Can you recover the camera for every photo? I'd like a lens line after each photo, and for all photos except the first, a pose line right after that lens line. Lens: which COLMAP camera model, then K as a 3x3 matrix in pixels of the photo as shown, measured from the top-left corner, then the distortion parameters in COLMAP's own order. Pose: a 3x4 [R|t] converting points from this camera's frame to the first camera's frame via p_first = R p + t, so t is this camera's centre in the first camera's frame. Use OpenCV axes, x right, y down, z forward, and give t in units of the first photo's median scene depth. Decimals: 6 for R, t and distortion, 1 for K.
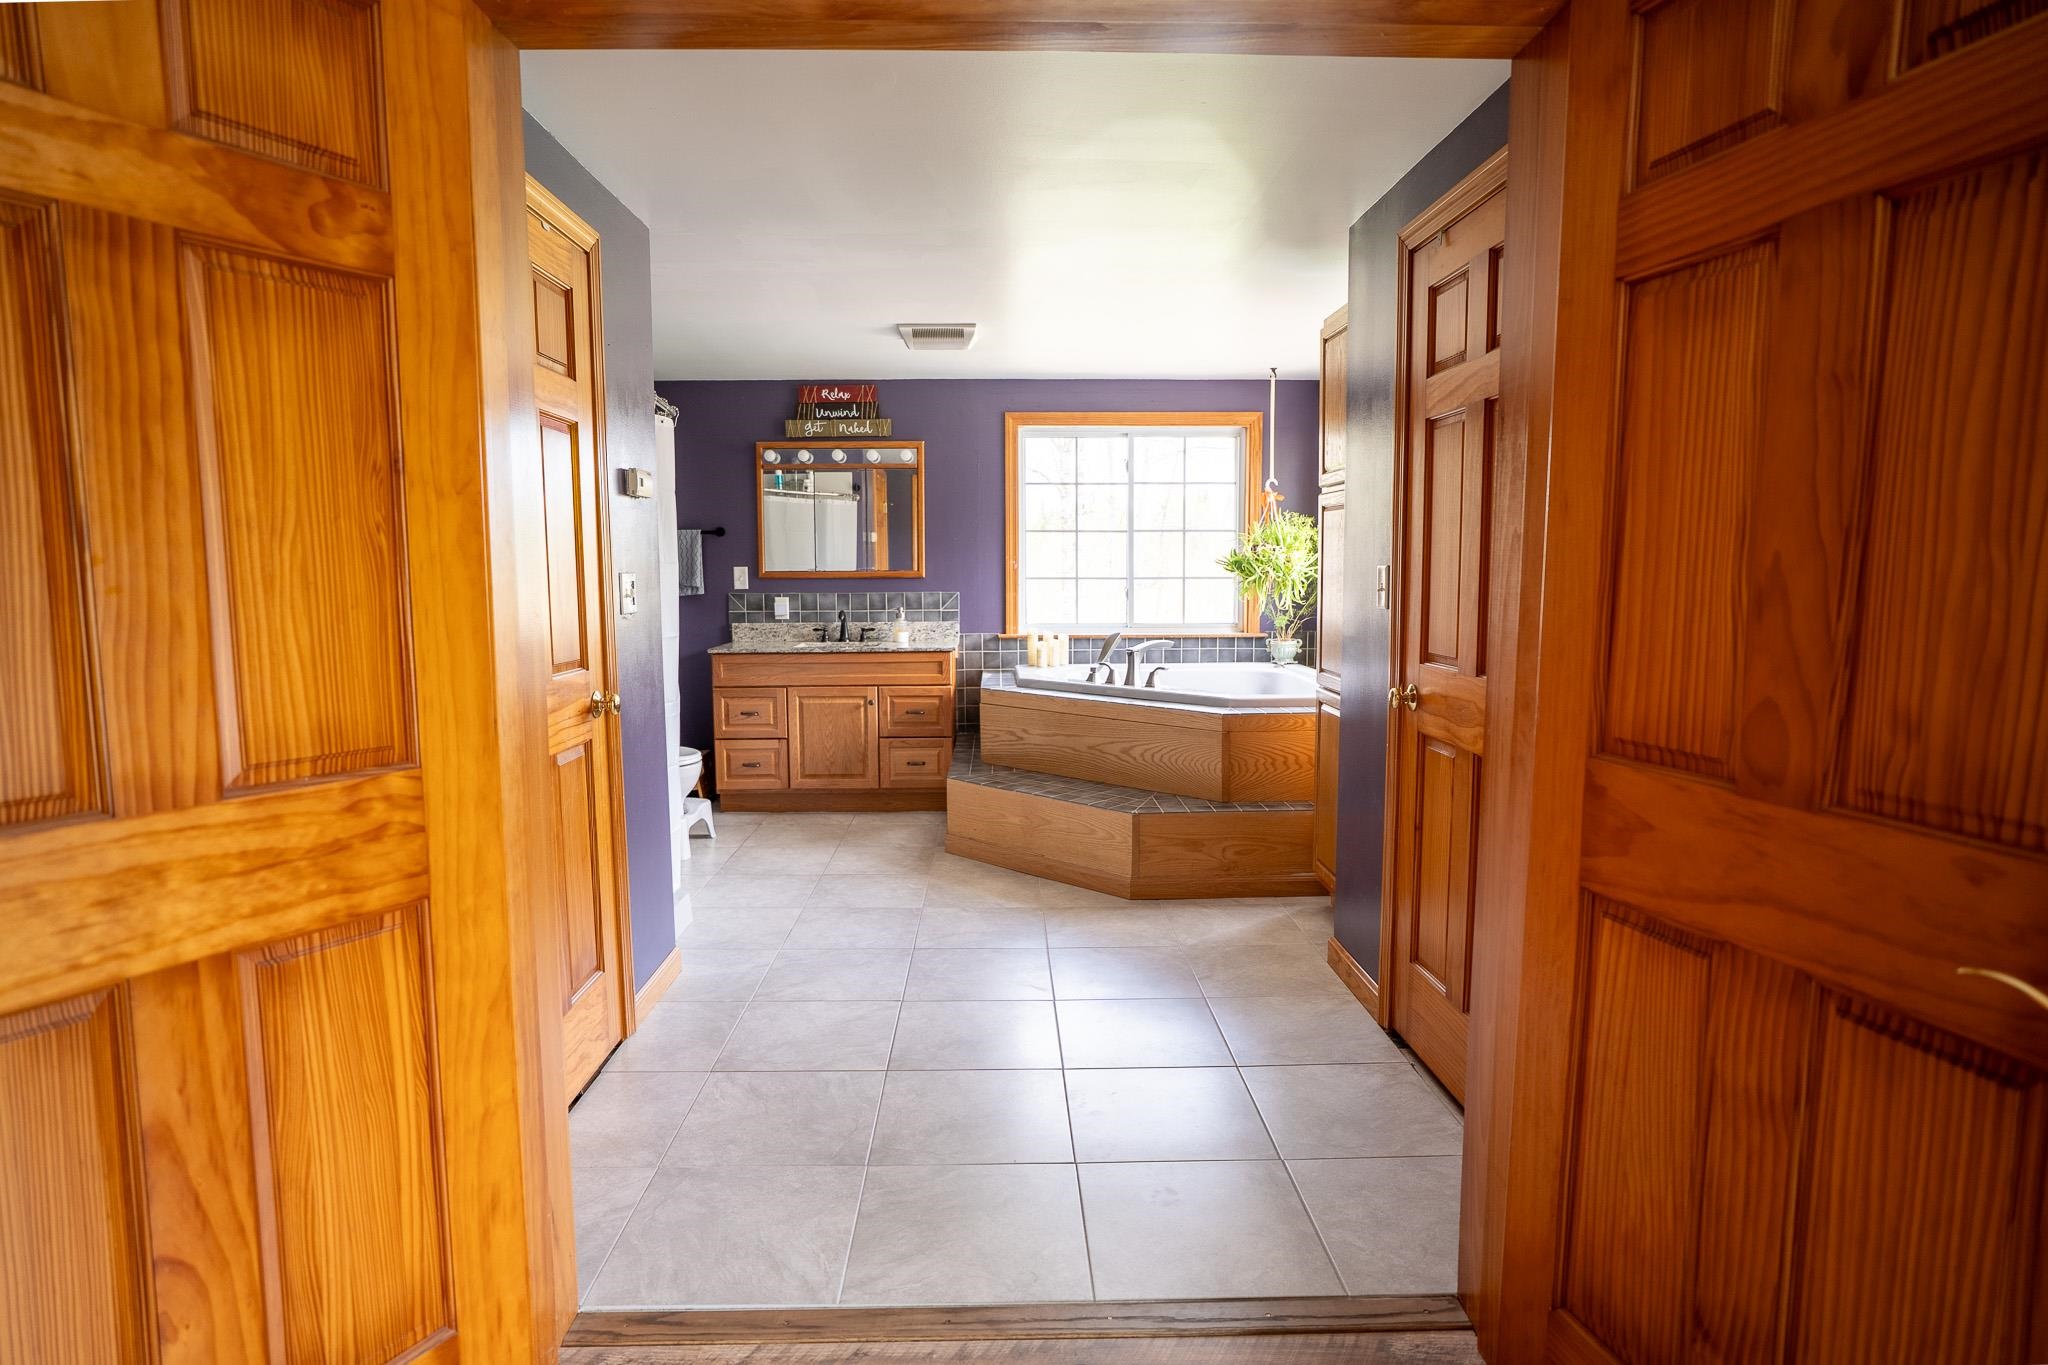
lens RADIAL K [[1072.8, 0, 1017.0], [0, 1072.8, 674.8], [0, 0, 1]] dist [0.000550, 0.000030]
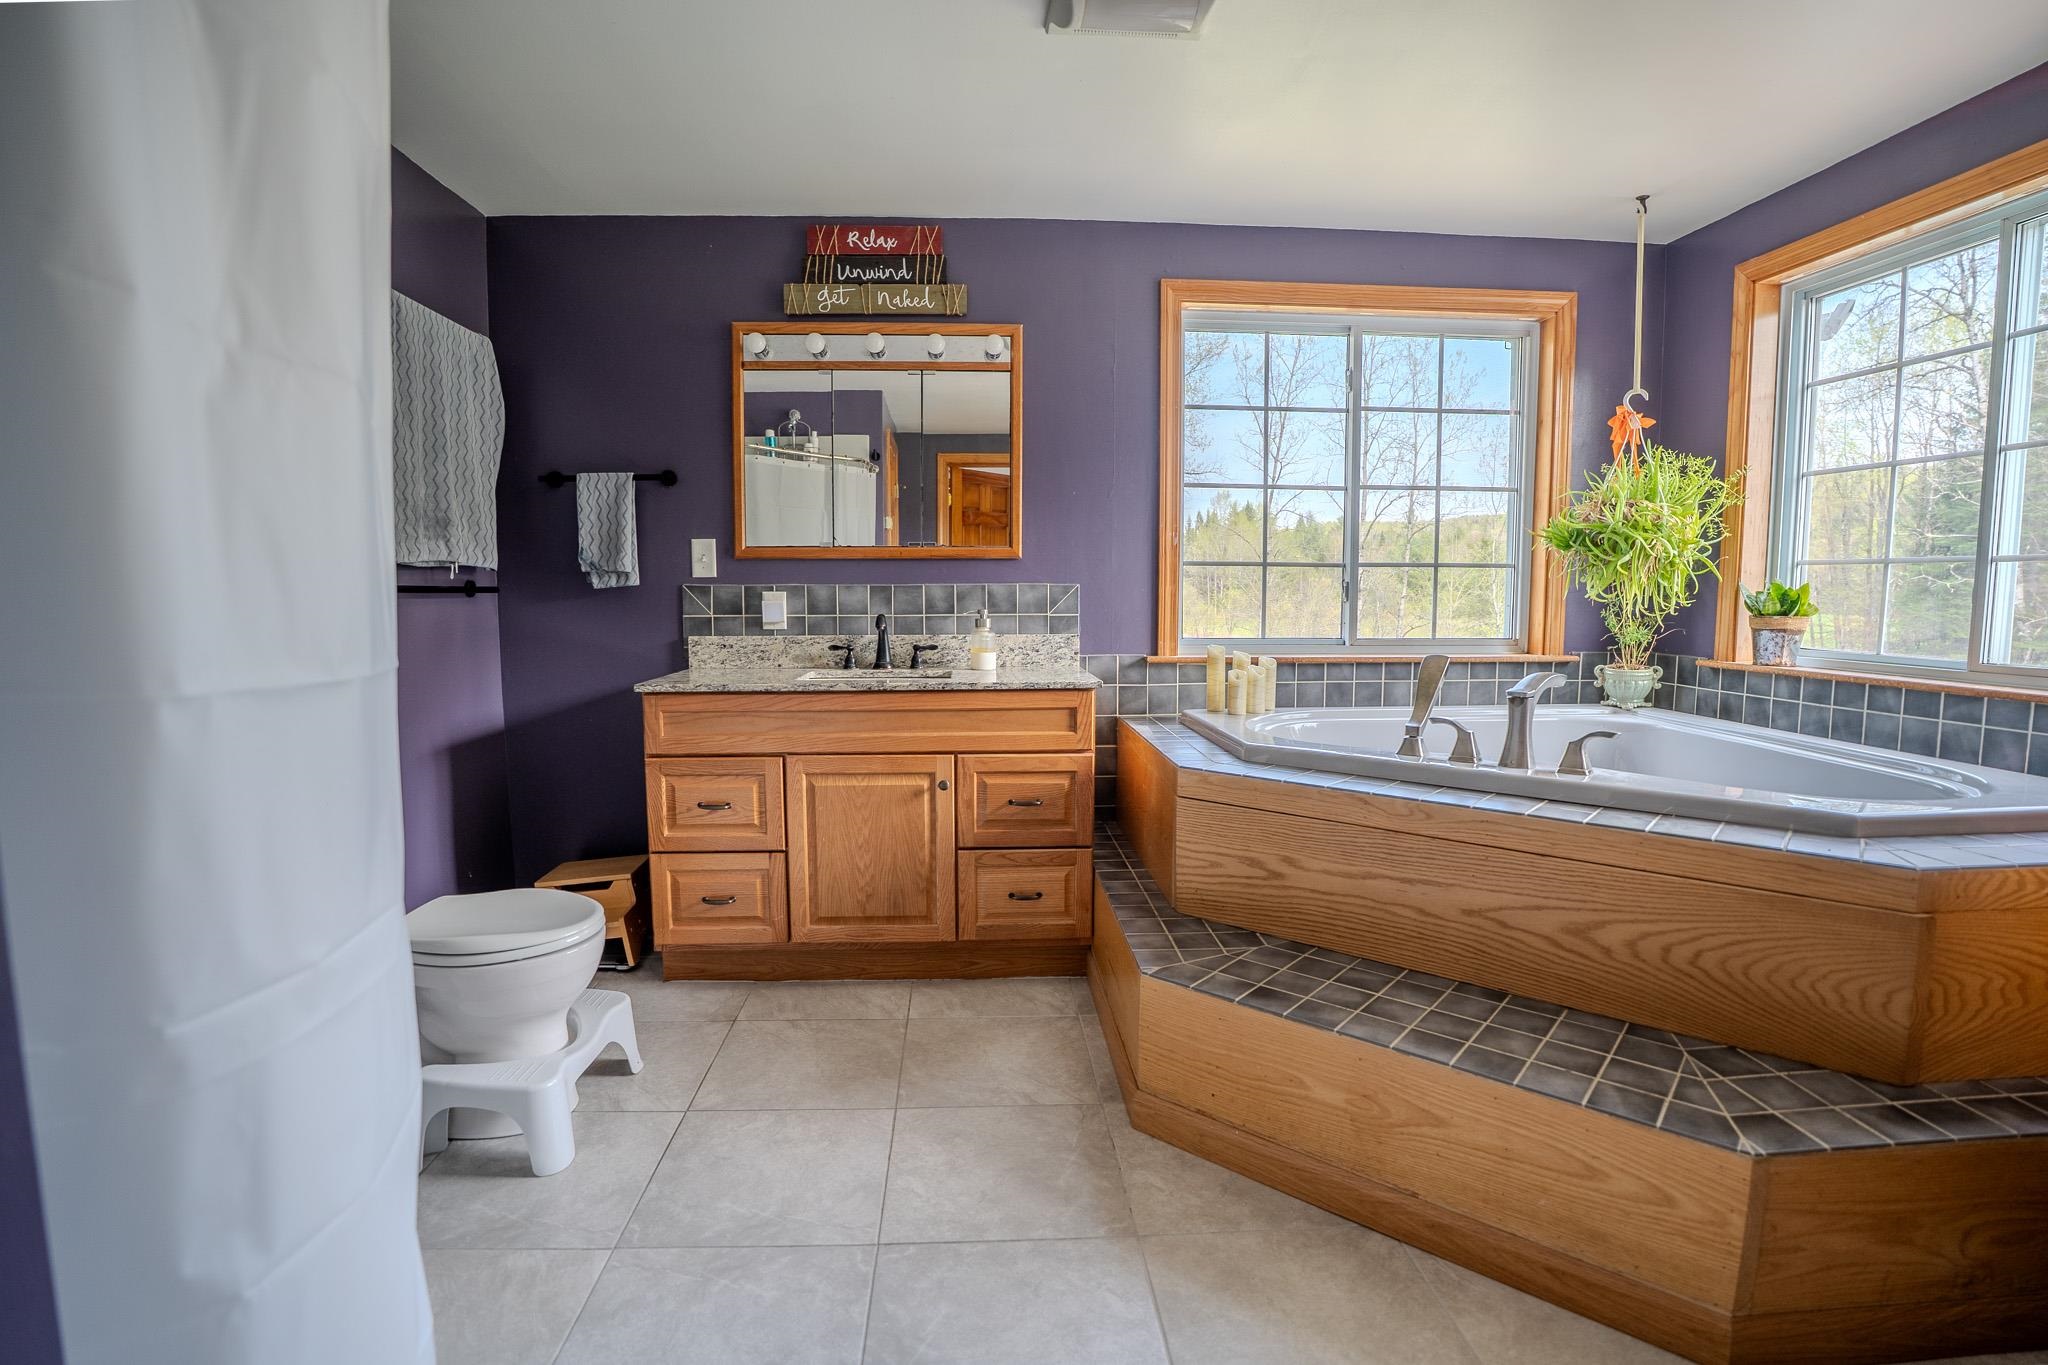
lens RADIAL K [[966.9, 0, 1025.3], [0, 966.9, 677.0], [0, 0, 1]] dist [-0.041781, 0.000943]
pose [[0.999134, 0.000340, 0.041603, -0.108861], [0.000062, 0.999953, -0.009653, -0.021818], [-0.041605, 0.009647, 0.999088, 0.488673]]
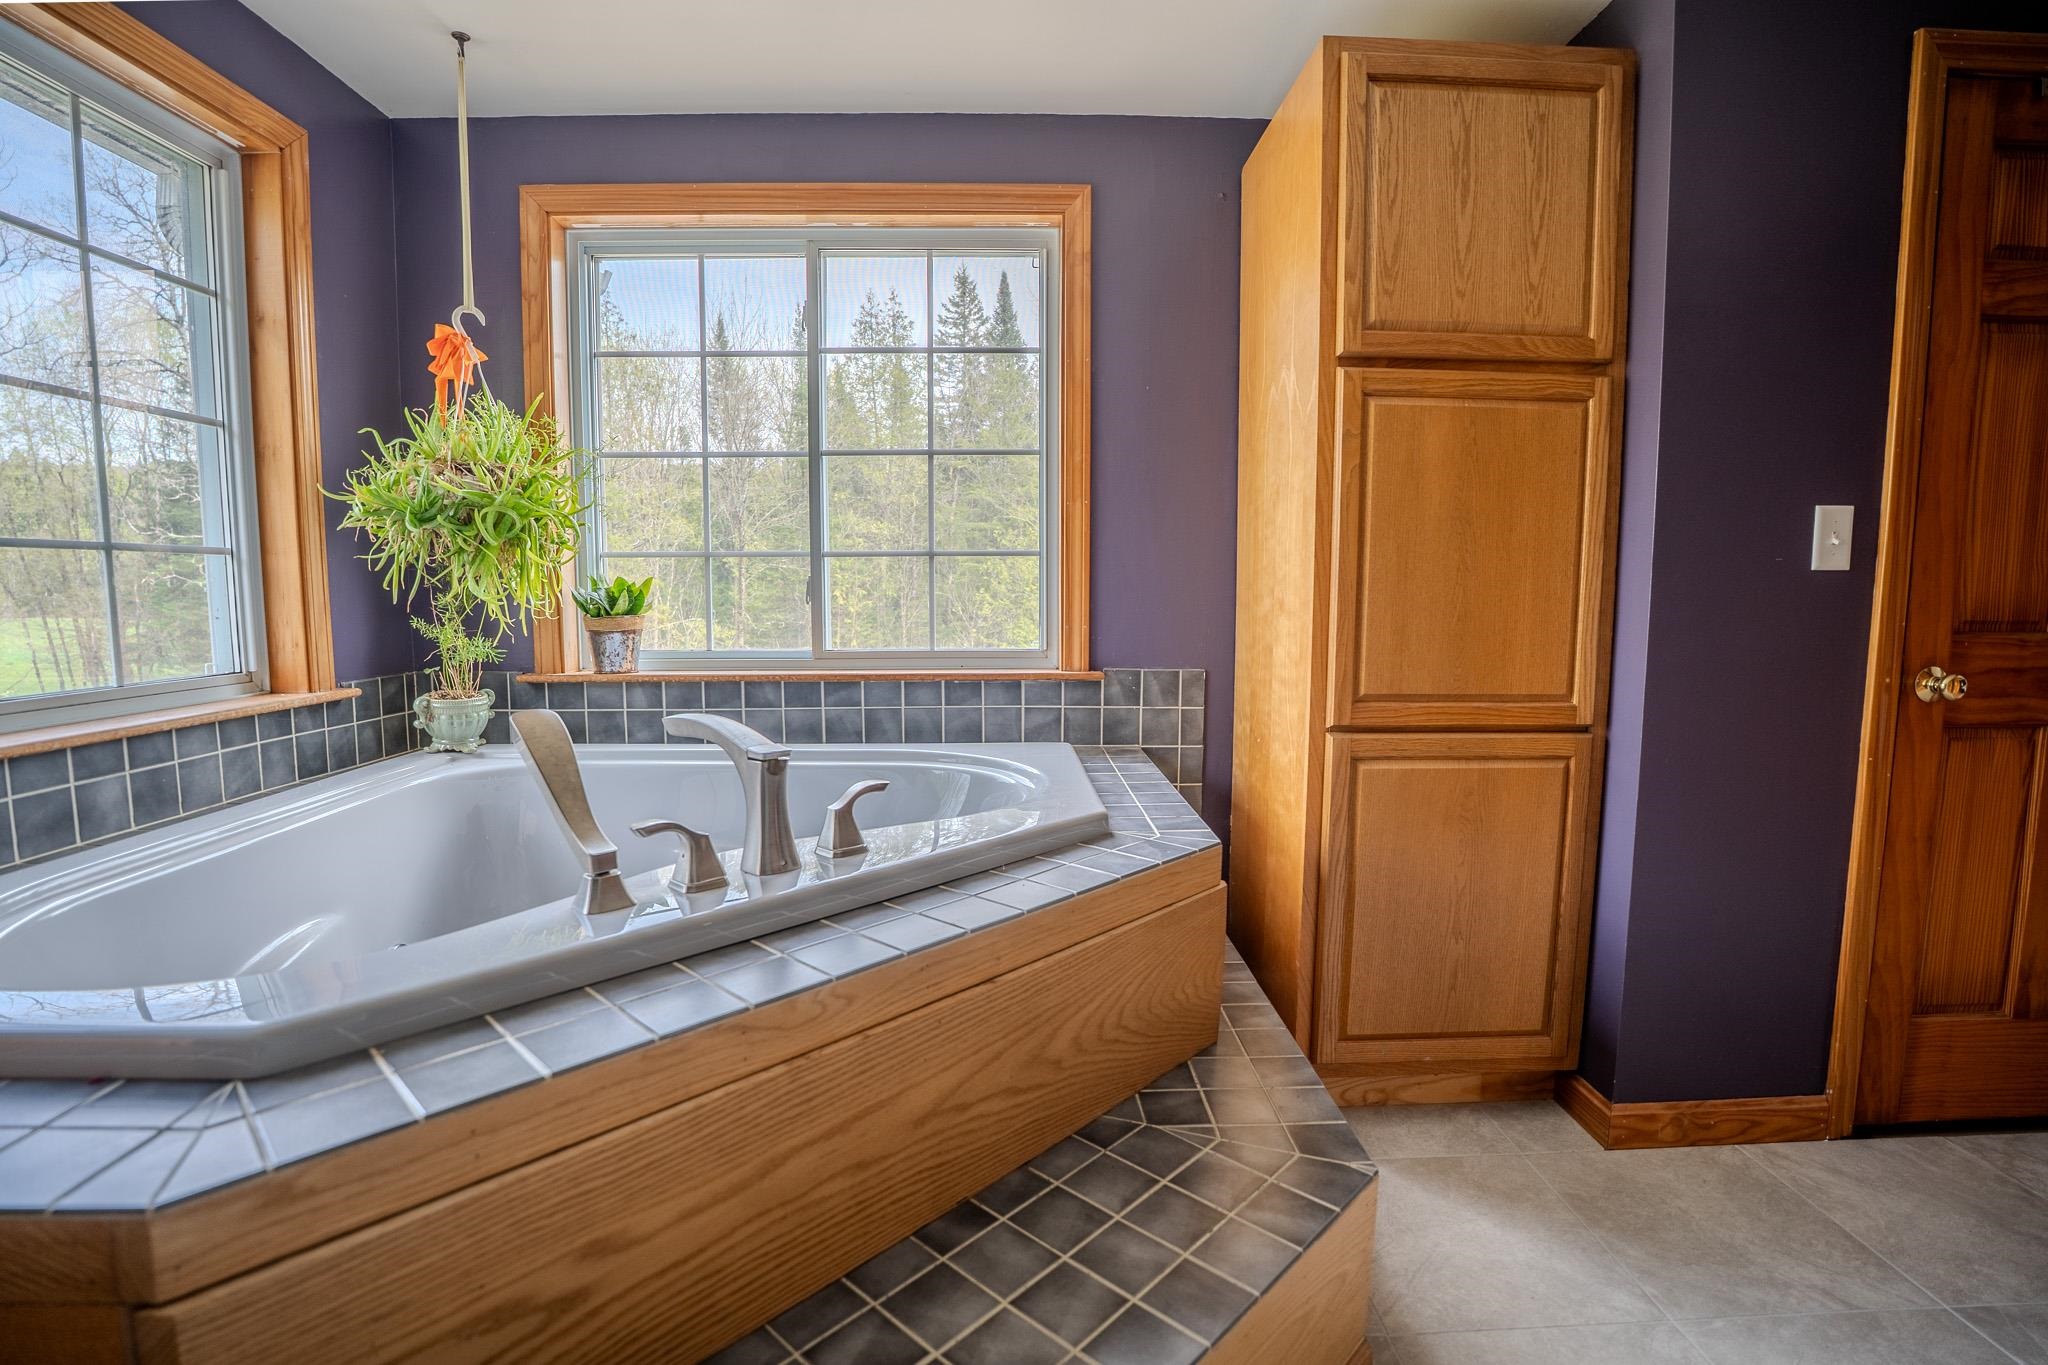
lens RADIAL K [[966.9, 0, 1025.3], [0, 966.9, 677.0], [0, 0, 1]] dist [-0.041781, 0.000943]
pose [[-0.003044, -0.093898, 0.995577, -0.133758], [0.102099, 0.990350, 0.093717, -0.052227], [-0.994770, 0.101933, 0.006572, 0.773031]]
